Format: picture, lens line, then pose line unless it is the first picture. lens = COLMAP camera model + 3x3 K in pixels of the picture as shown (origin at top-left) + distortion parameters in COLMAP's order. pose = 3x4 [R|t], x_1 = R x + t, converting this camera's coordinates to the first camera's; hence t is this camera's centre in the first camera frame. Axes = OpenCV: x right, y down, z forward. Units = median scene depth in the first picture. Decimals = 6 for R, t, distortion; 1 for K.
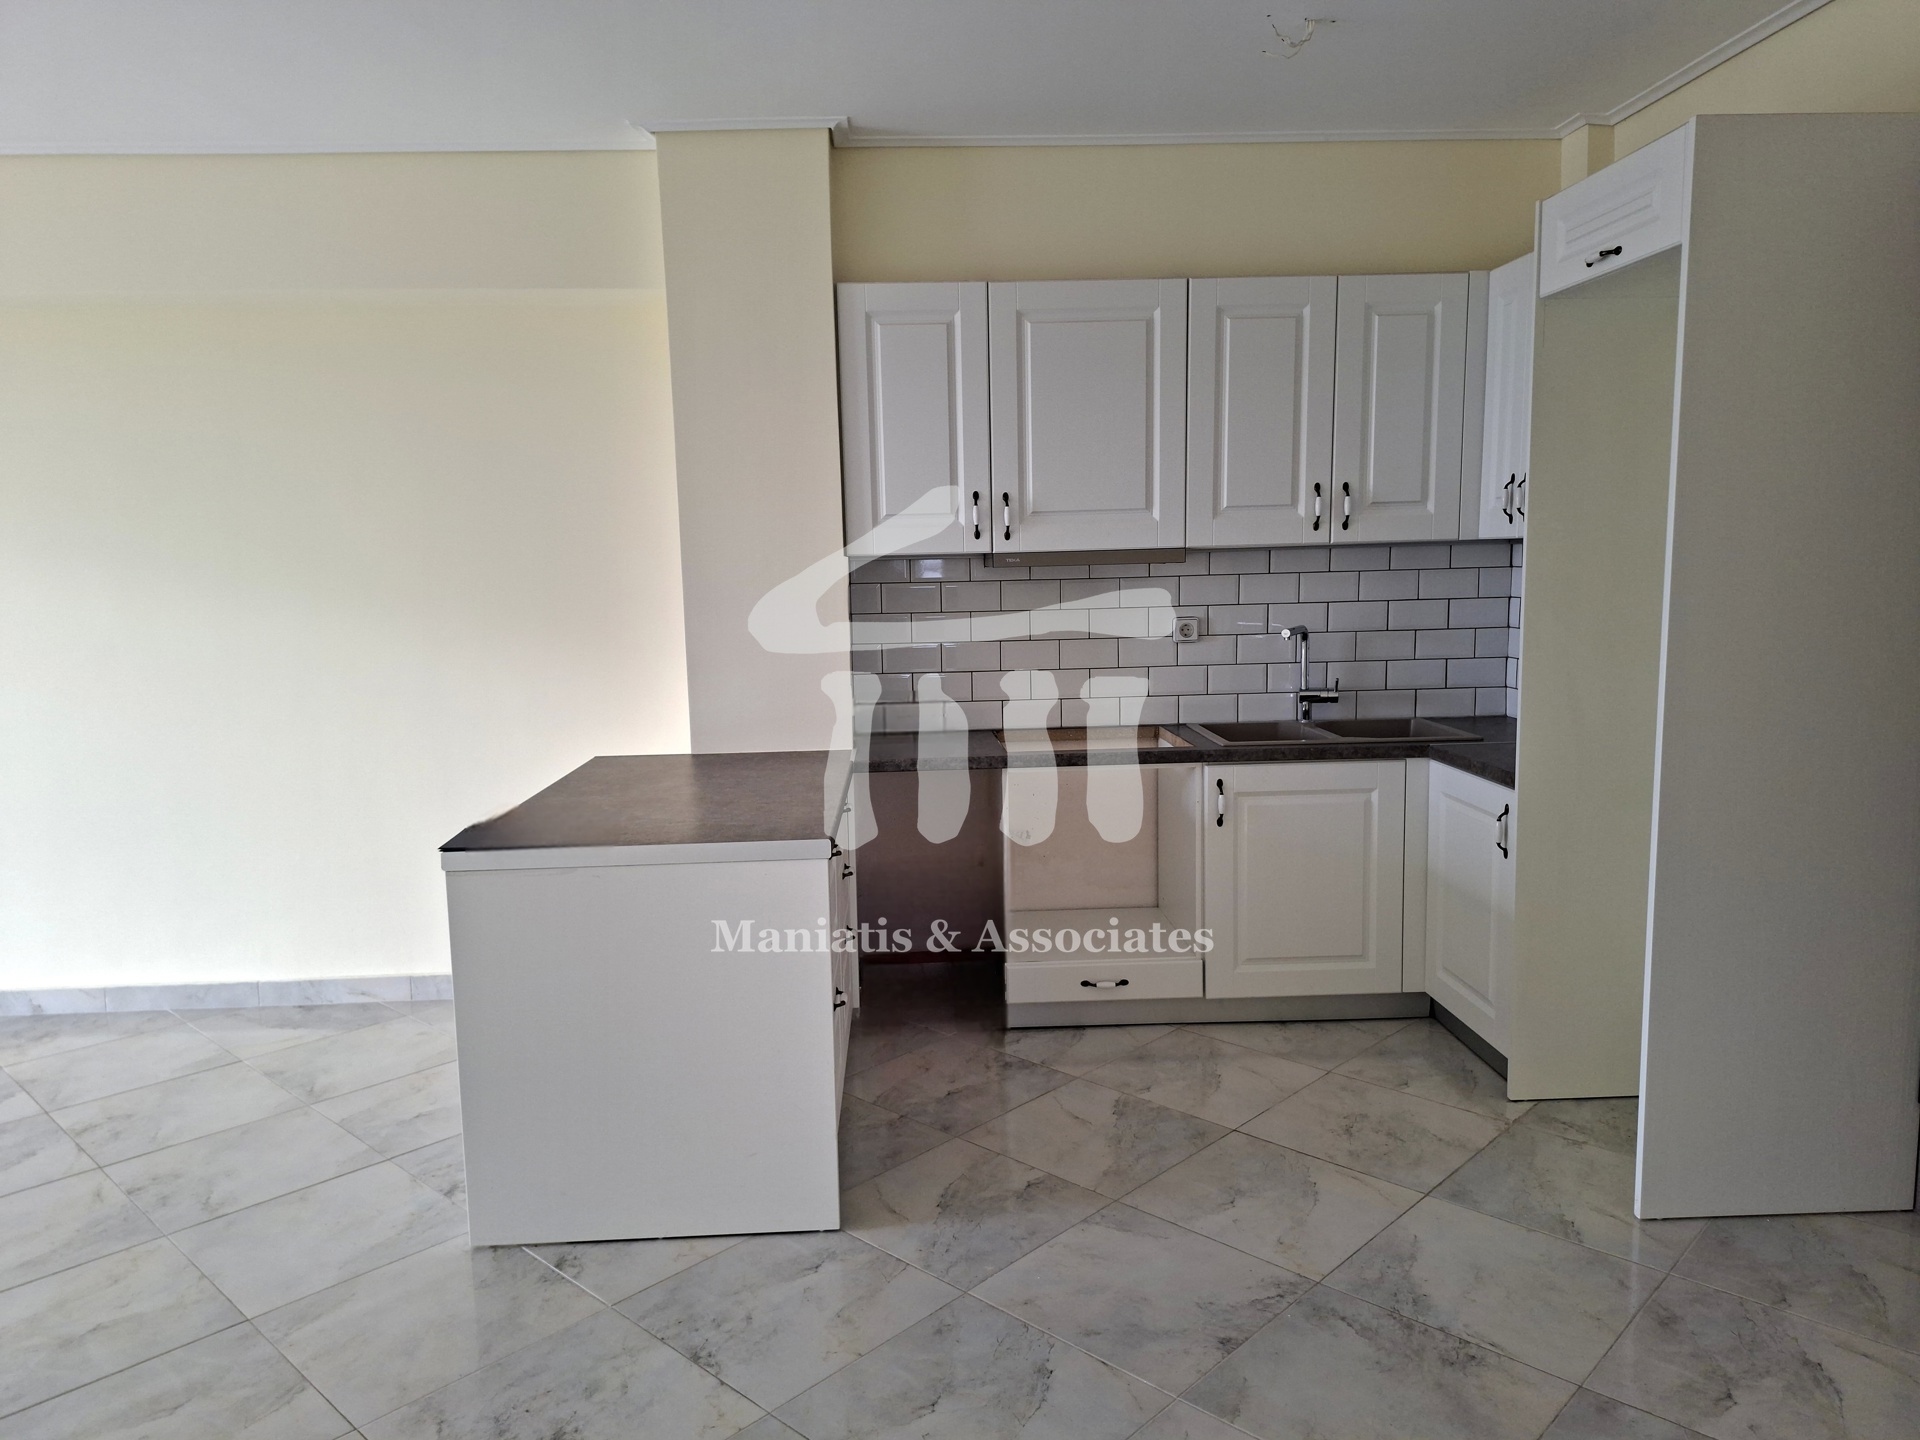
lens RADIAL K [[1323.1, 0, 935.0], [0, 1323.1, 734.2], [0, 0, 1]] dist [0.060020, -0.065179]
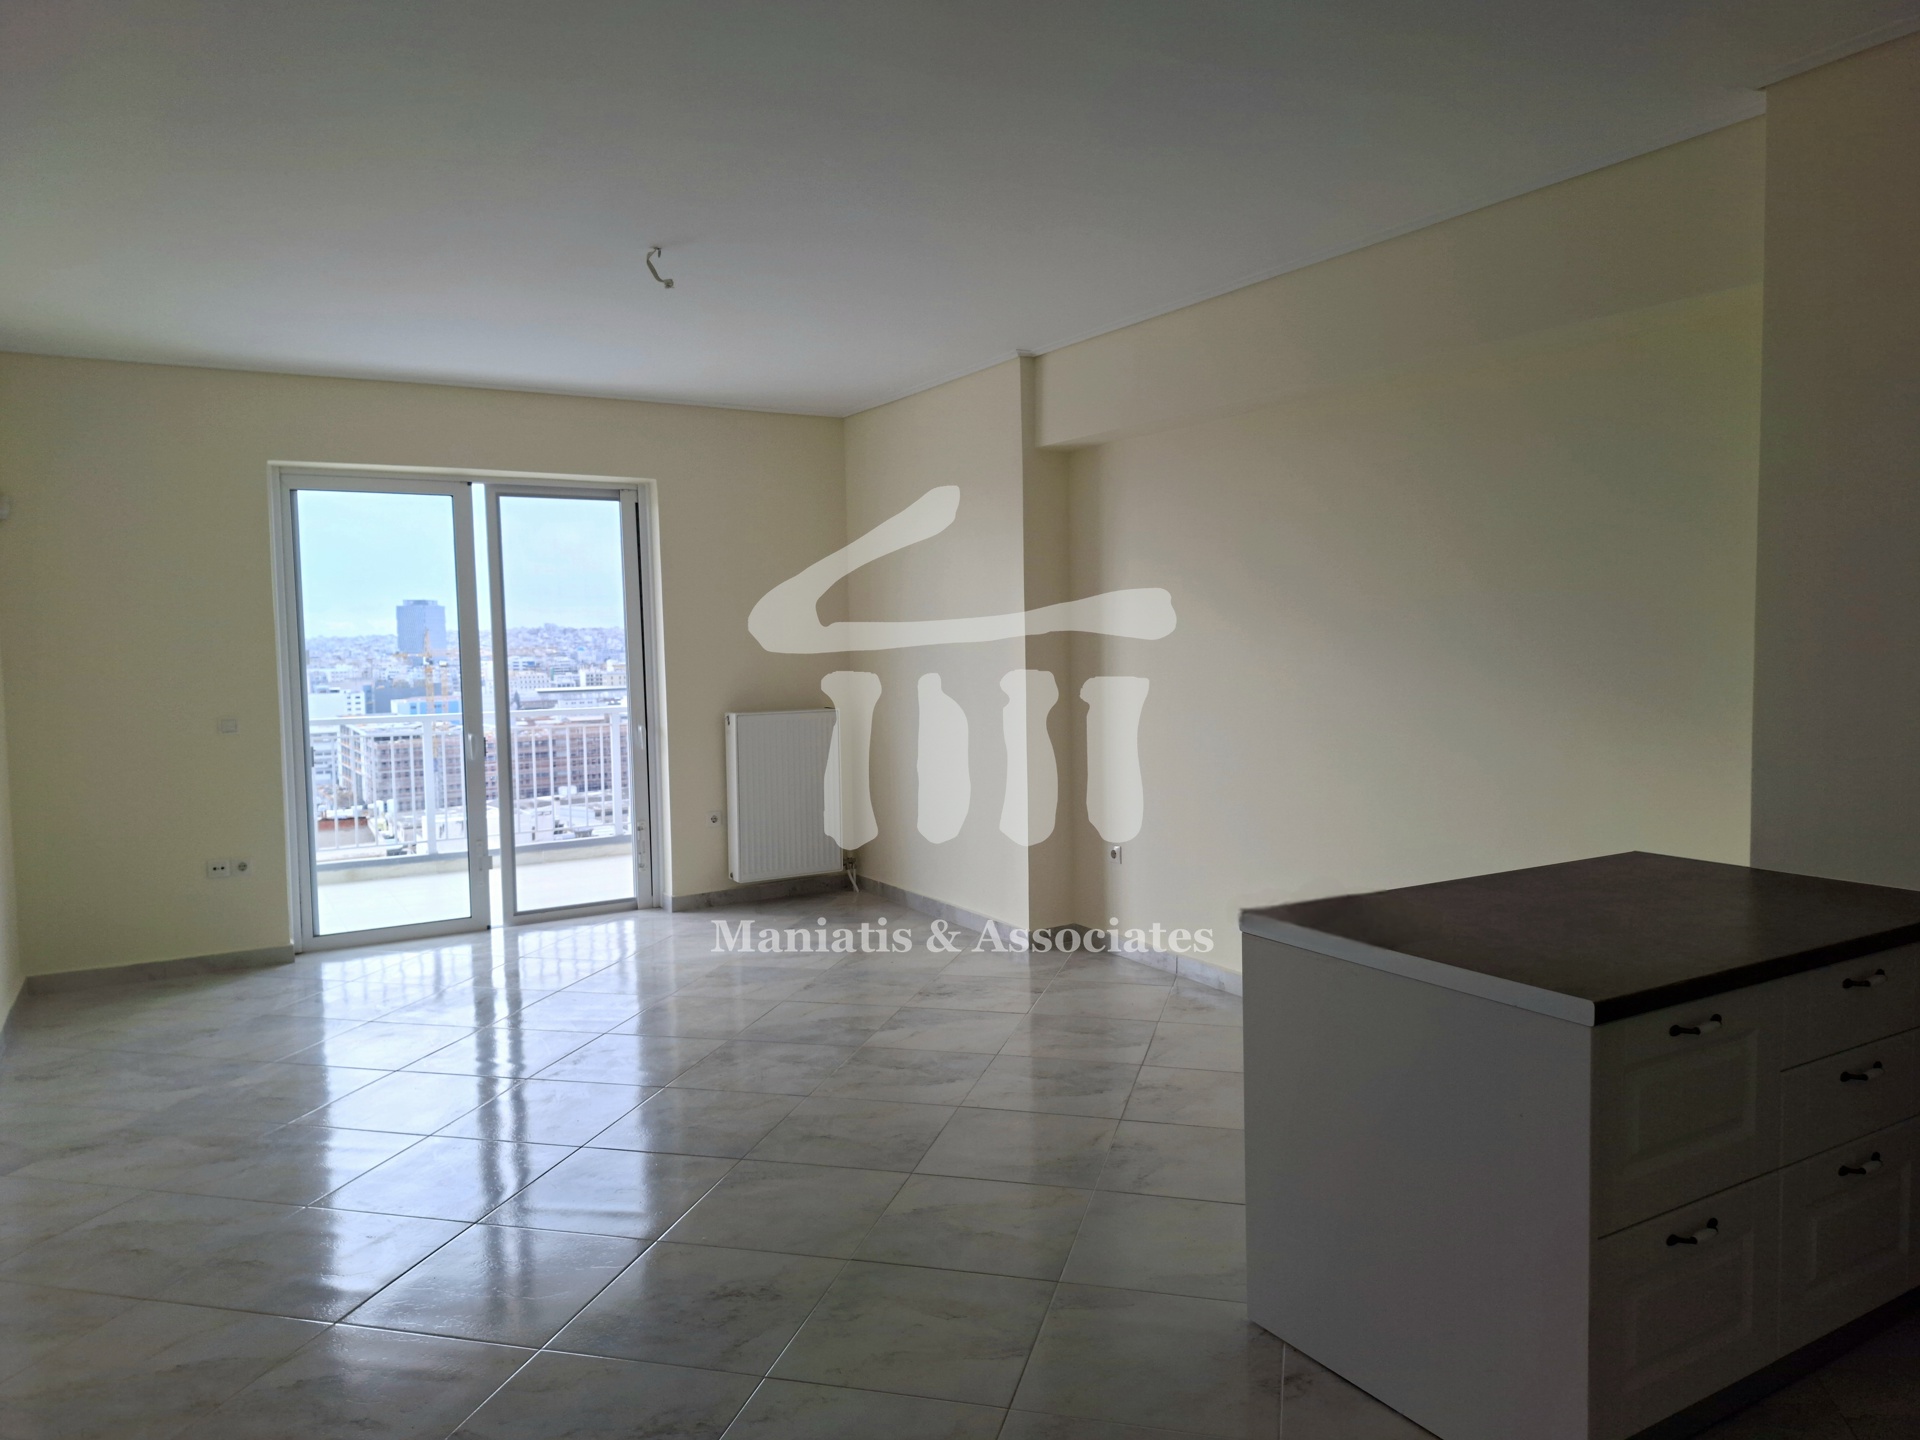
lens RADIAL K [[1323.1, 0, 985.2], [0, 1323.1, 727.4], [0, 0, 1]] dist [0.060020, -0.065179]
pose [[0.501913, 0.079325, -0.861273, 0.266725], [-0.111556, 0.993405, 0.026484, -0.038346], [0.857693, 0.082787, 0.507453, 0.217610]]
